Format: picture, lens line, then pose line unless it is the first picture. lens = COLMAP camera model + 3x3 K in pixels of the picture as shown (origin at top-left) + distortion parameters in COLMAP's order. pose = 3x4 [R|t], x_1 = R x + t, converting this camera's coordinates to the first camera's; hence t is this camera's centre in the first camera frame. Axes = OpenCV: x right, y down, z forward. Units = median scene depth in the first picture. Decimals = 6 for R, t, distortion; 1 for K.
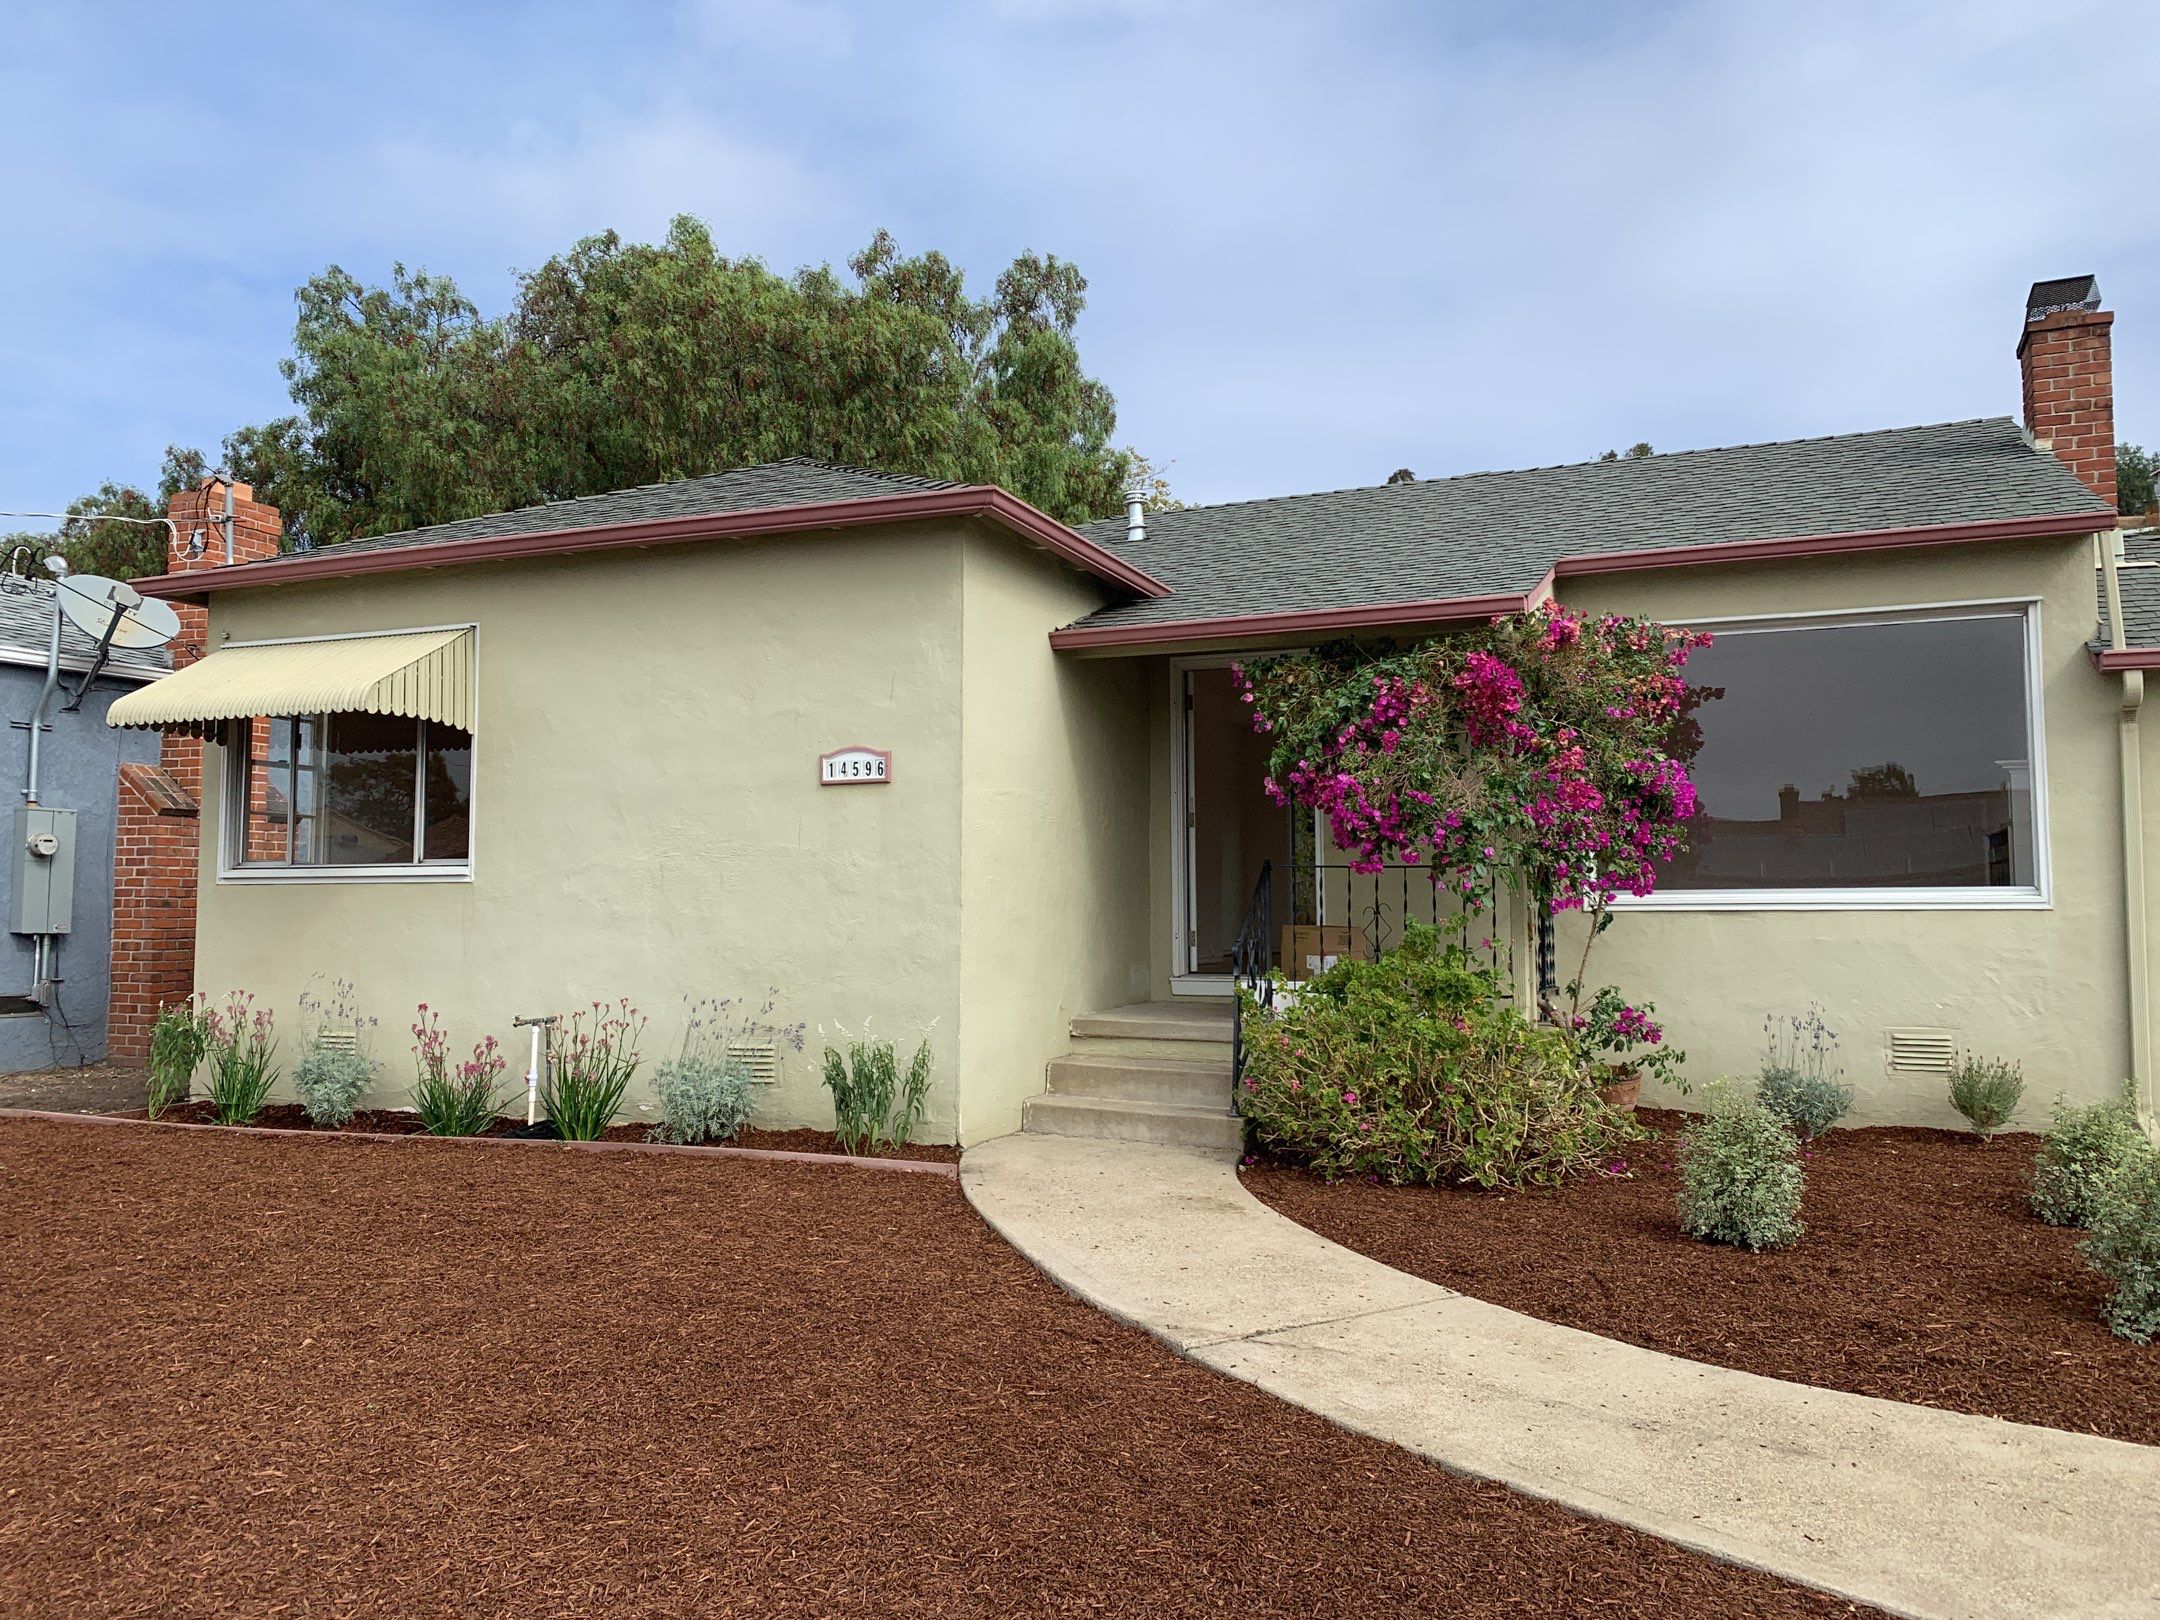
lens RADIAL K [[1481.0, 0, 1080.0], [0, 1481.0, 810.0], [0, 0, 1]] dist [0.070474, -0.071024]
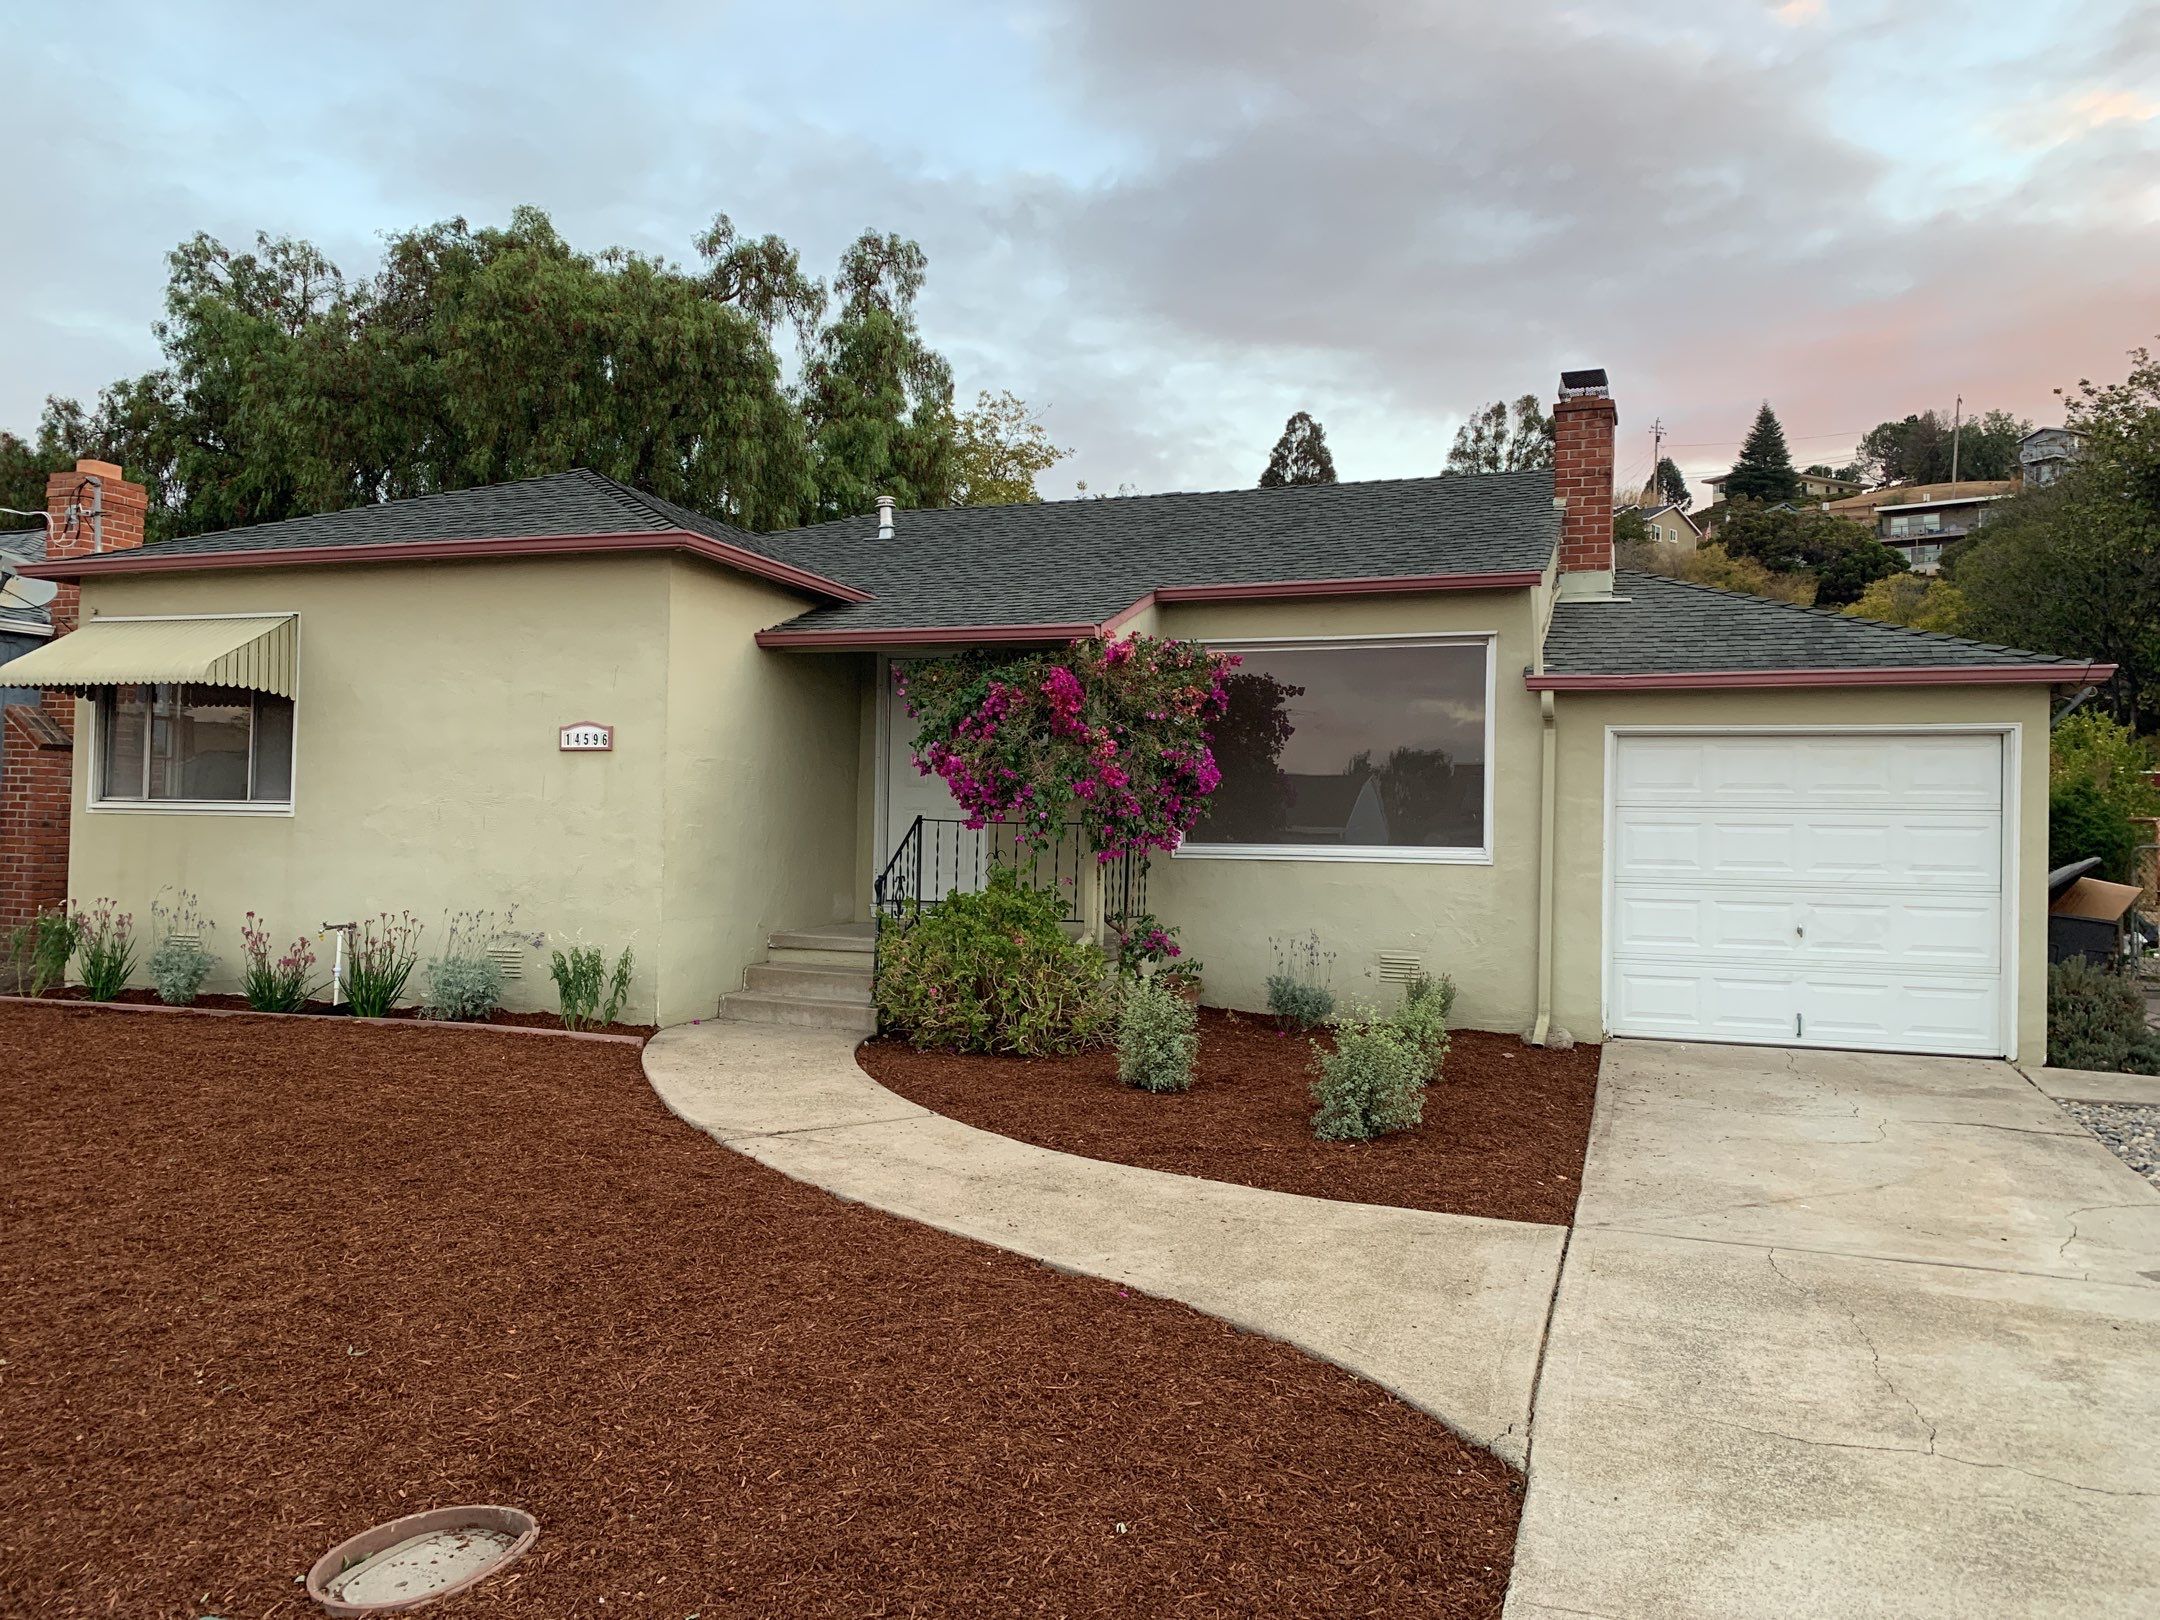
lens RADIAL K [[1519.2, 0, 1080.0], [0, 1519.2, 810.0], [0, 0, 1]] dist [0.076646, -0.060743]
pose [[0.998948, 0.023452, 0.039404, 0.207114], [-0.025422, 0.998412, 0.050269, -0.040387], [-0.038163, -0.051218, 0.997958, -0.328812]]
